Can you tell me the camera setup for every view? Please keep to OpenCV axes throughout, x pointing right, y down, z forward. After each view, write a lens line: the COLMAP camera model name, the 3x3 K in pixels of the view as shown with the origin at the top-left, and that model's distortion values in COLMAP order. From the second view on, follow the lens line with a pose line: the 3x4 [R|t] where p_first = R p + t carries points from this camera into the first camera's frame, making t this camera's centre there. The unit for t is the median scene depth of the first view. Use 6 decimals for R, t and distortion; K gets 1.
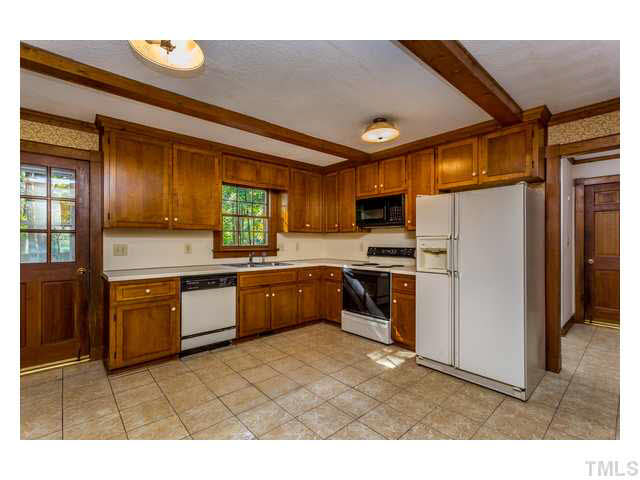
lens RADIAL K [[292.5, 0, 320.3], [0, 292.5, 237.7], [0, 0, 1]] dist [-0.001093, 0.001347]
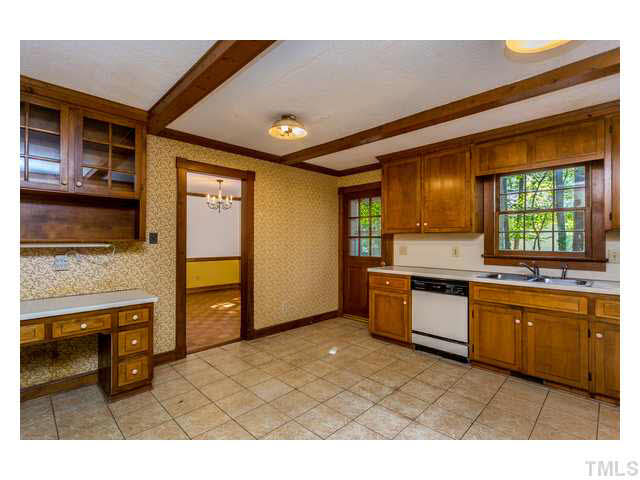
lens RADIAL K [[306.8, 0, 314.0], [0, 306.8, 239.2], [0, 0, 1]] dist [0.004869, 0.000174]
pose [[0.018198, -0.011330, -0.999770, 0.646186], [0.004036, 0.999928, -0.011259, 0.003941], [0.999826, -0.003830, 0.018243, 0.564962]]
